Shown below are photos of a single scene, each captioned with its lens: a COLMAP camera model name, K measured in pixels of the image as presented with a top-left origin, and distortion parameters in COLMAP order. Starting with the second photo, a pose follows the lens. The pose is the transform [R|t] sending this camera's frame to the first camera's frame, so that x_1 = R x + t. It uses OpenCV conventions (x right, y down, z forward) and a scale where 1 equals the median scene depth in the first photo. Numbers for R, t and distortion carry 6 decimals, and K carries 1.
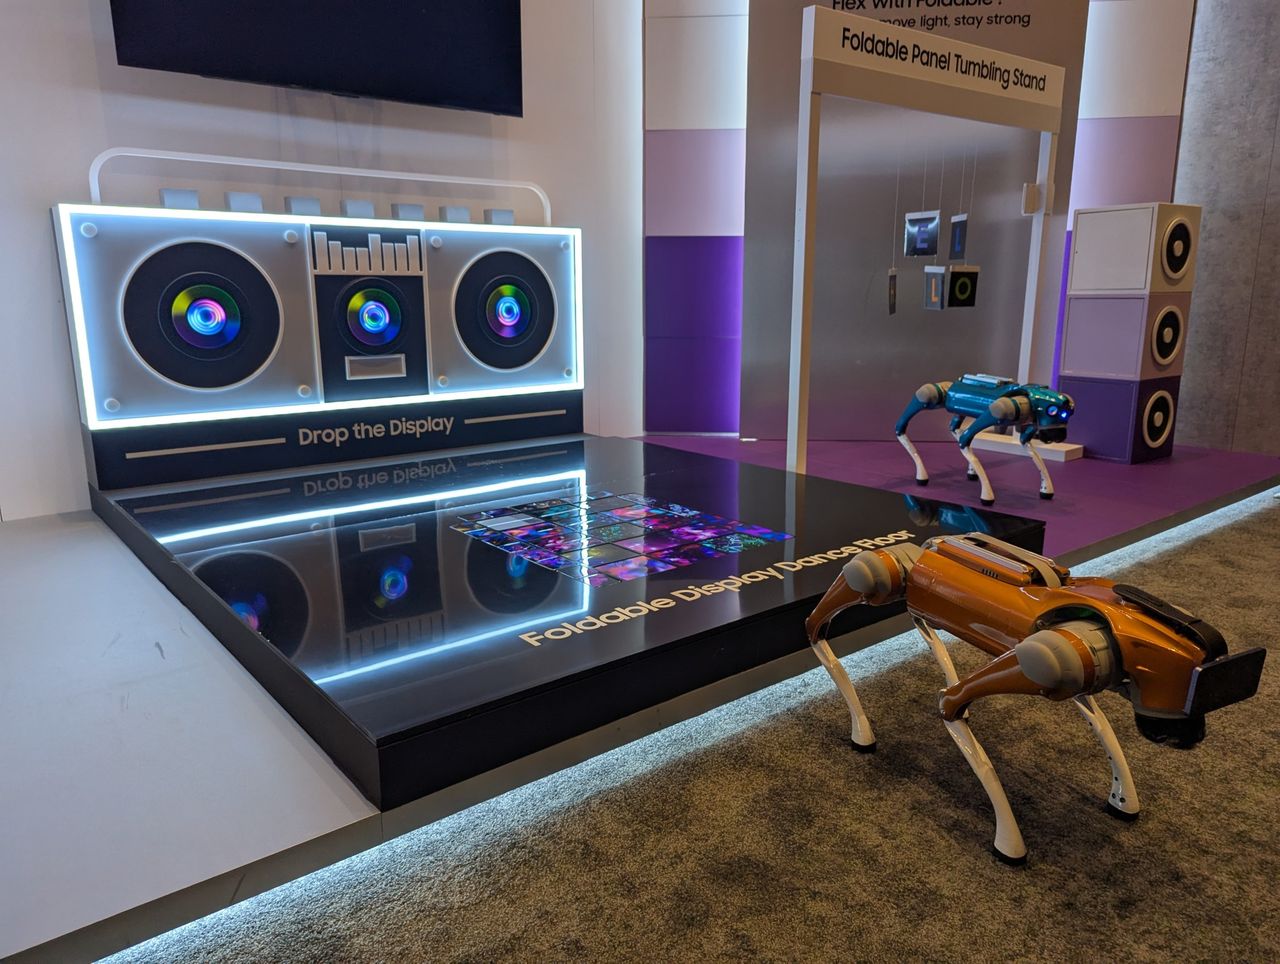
lens RADIAL K [[916.8, 0, 640.0], [0, 916.8, 482.0], [0, 0, 1]] dist [0.031900, -0.000408]
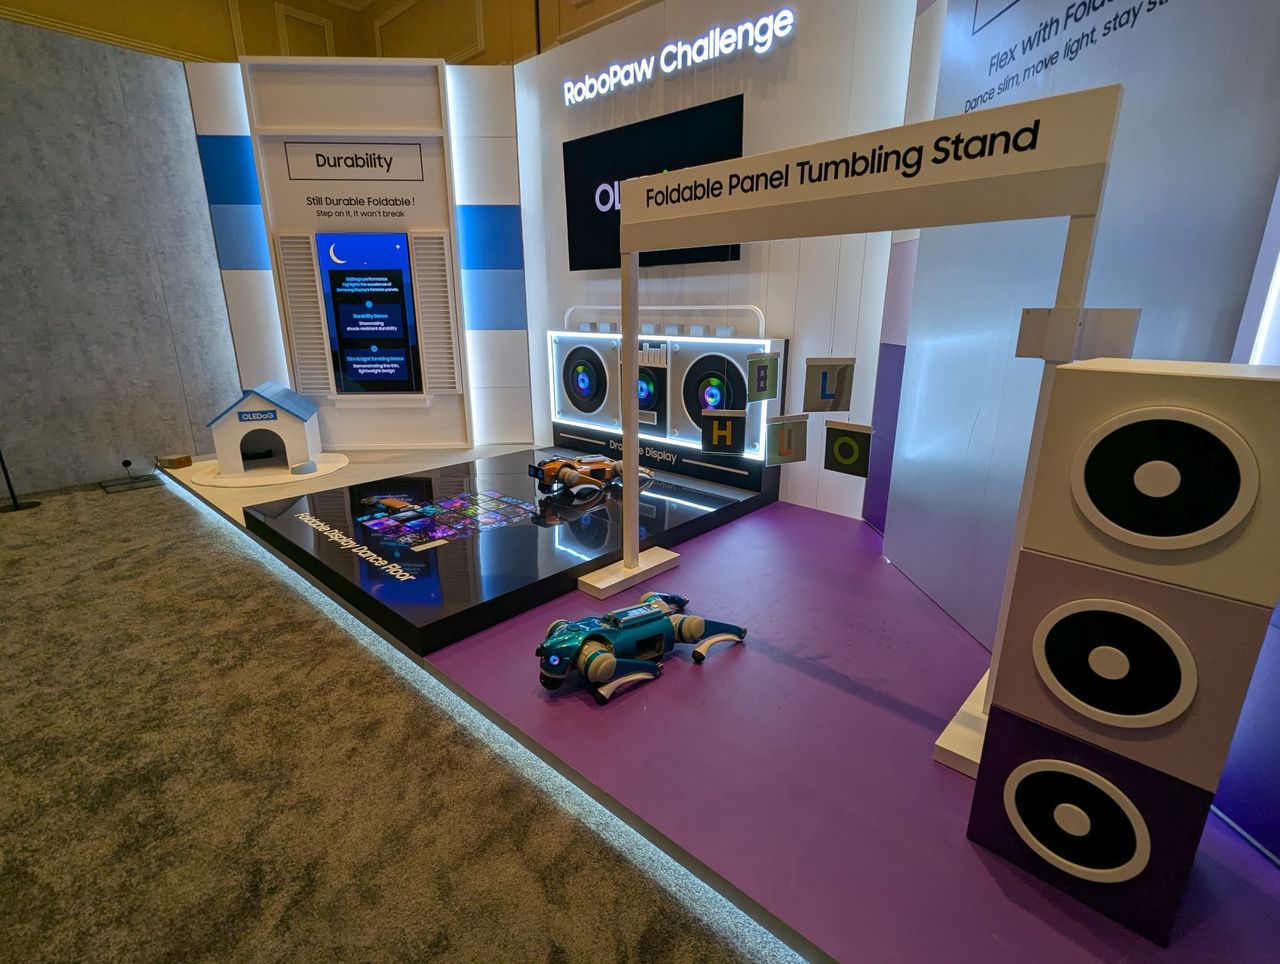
lens RADIAL K [[595.8, 0, 642.5], [0, 595.8, 477.1], [0, 0, 1]] dist [0.002006, 0.000773]
pose [[0.158425, 0.270349, -0.949638, 0.844236], [-0.211748, 0.948710, 0.234760, -0.283904], [0.964398, 0.163892, 0.207545, 0.773100]]
